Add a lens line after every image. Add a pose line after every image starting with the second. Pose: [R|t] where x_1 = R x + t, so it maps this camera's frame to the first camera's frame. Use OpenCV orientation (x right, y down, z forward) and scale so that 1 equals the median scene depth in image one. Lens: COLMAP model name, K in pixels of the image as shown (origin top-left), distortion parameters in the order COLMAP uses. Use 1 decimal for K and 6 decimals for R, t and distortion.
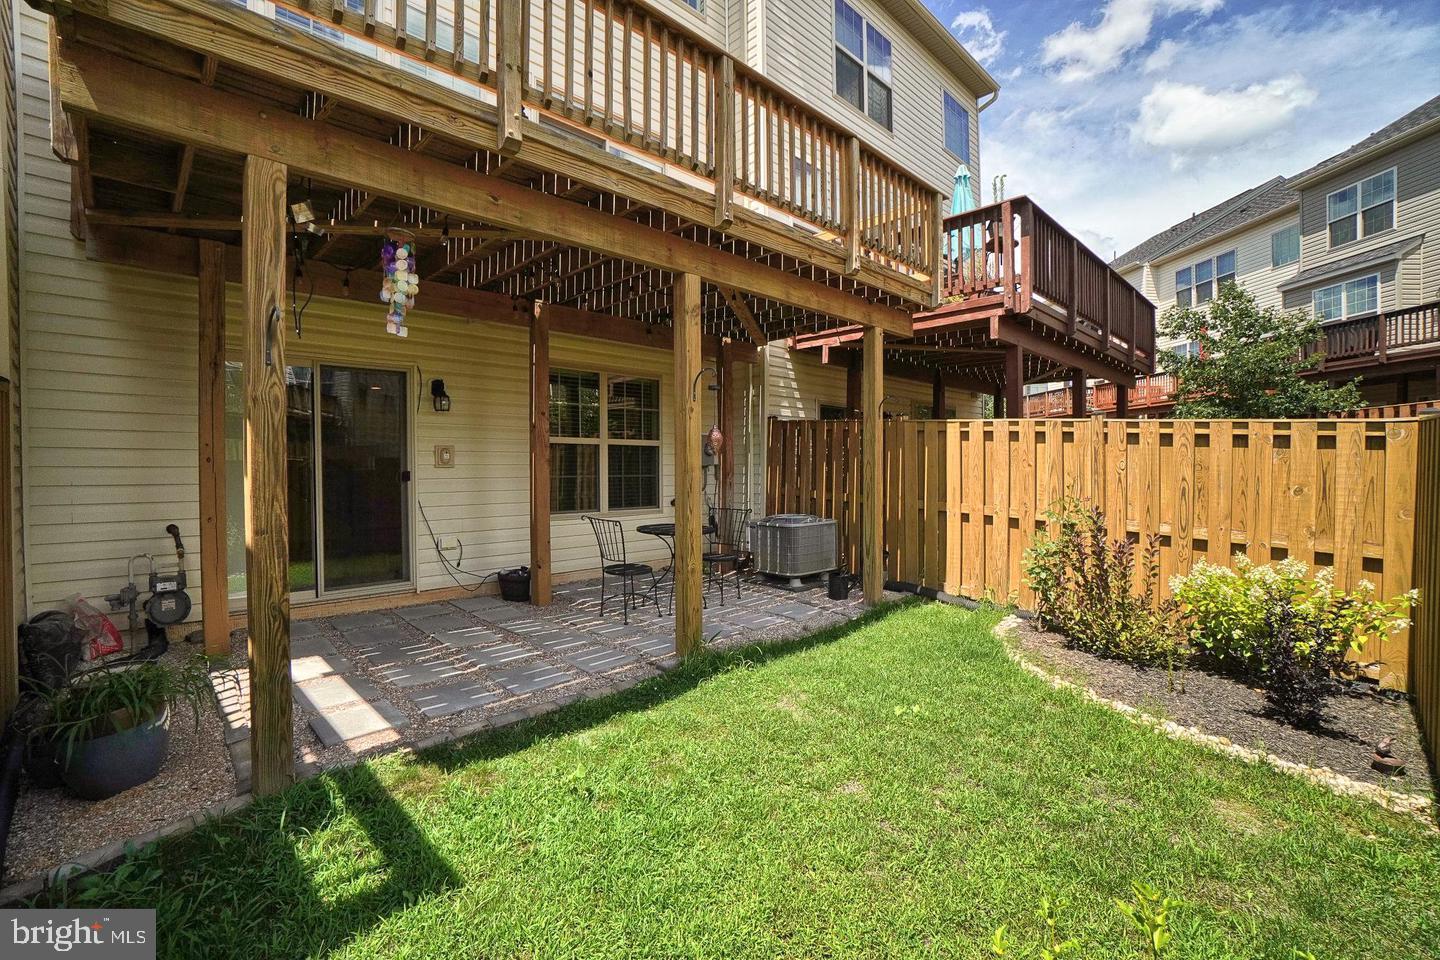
lens RADIAL K [[631.5, 0, 720.0], [0, 631.5, 480.0], [0, 0, 1]] dist [-0.066239, 0.023627]
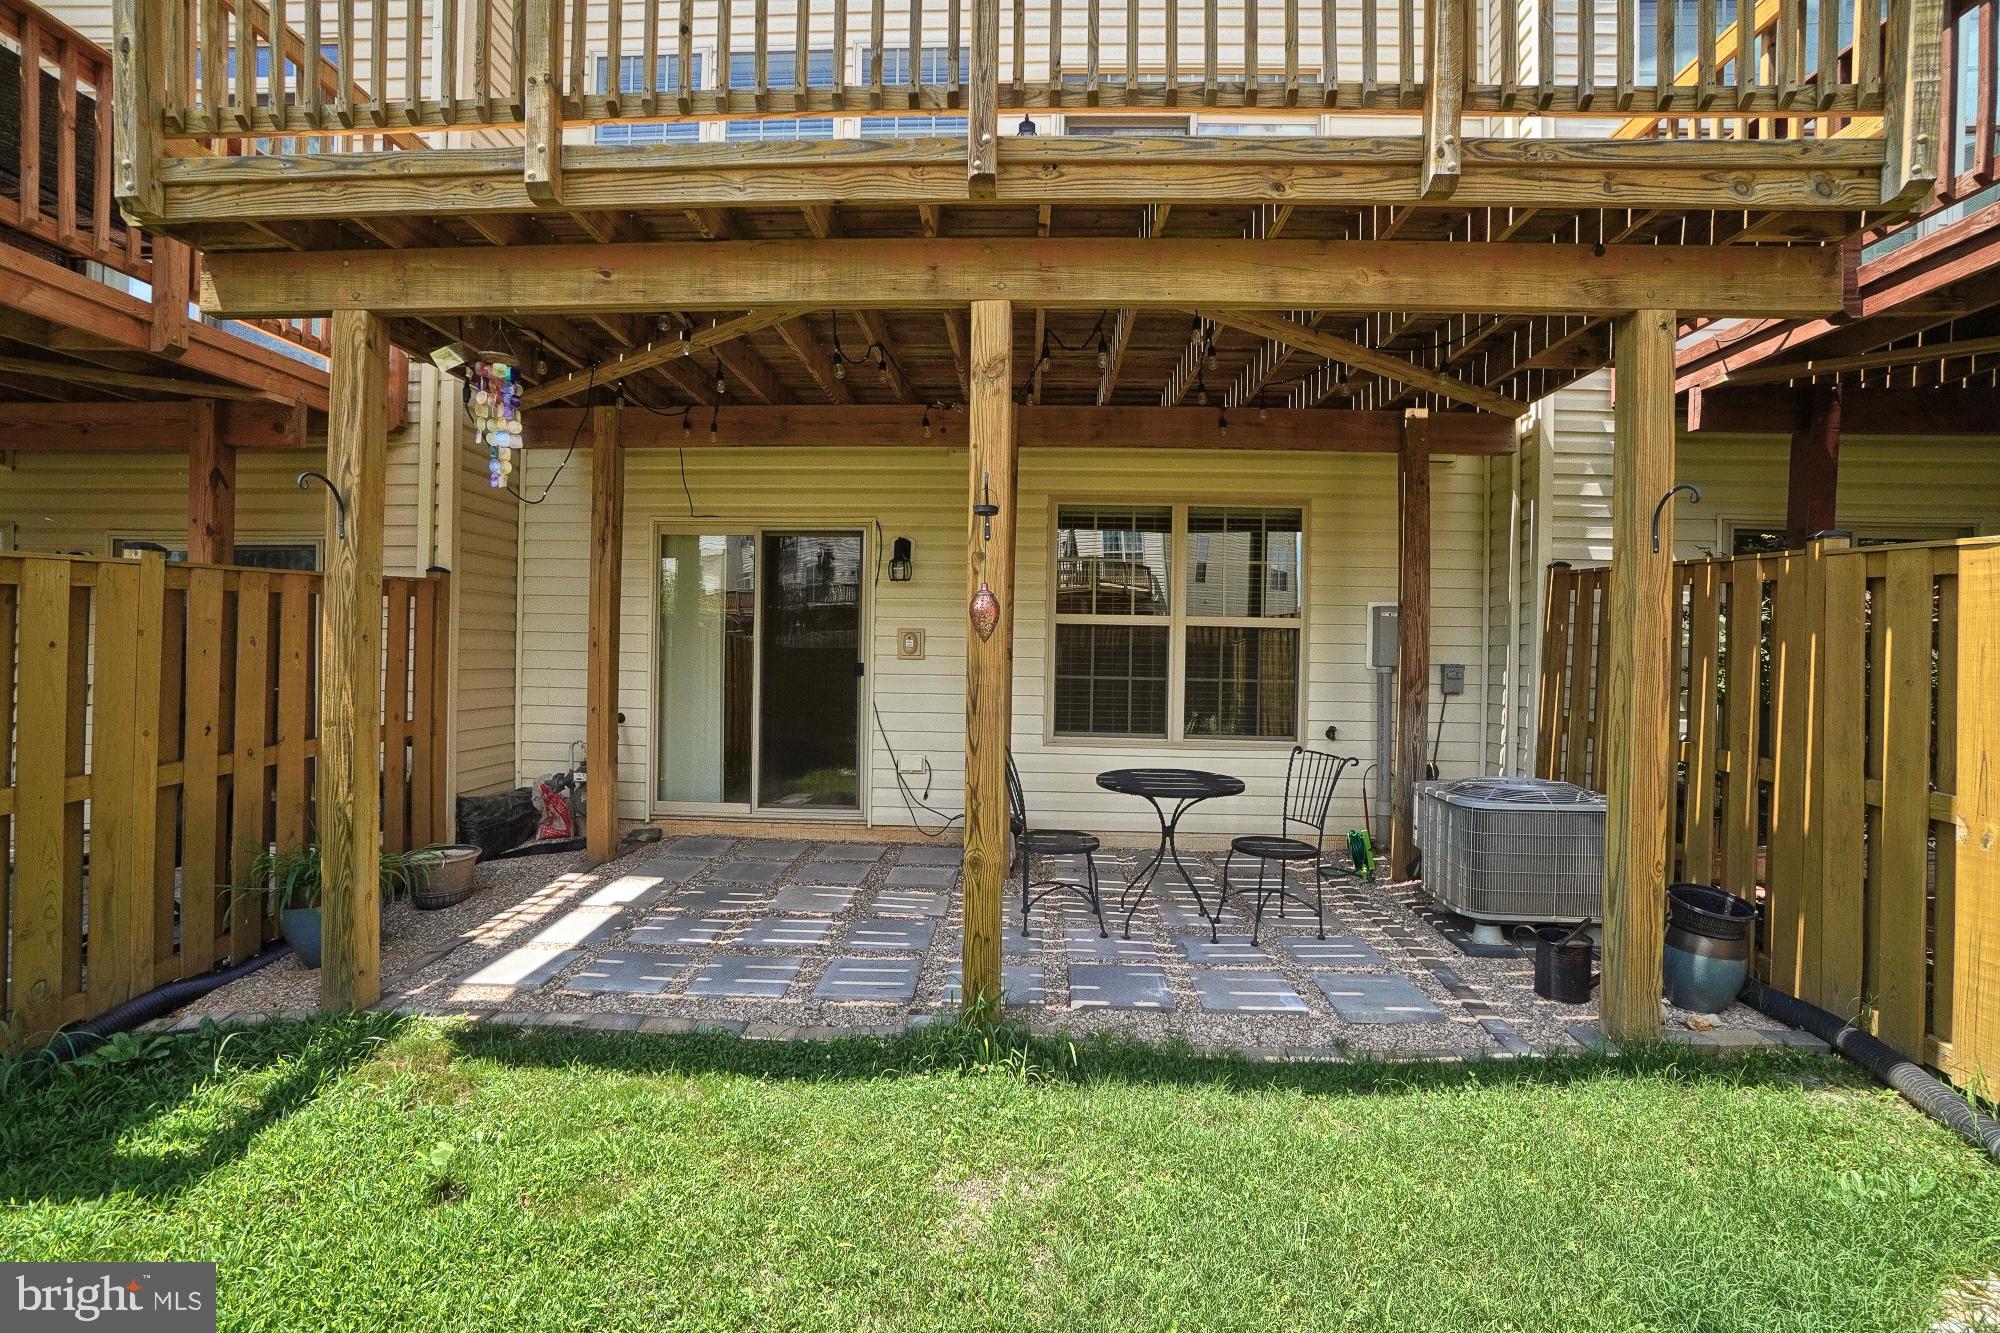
lens RADIAL K [[885.9, 0, 989.6], [0, 885.9, 661.7], [0, 0, 1]] dist [-0.050017, 0.016971]
pose [[0.683458, 0.019399, -0.729732, 0.373340], [-0.036913, 0.999286, -0.008008, -0.012147], [0.729056, 0.032409, 0.683686, 0.370423]]
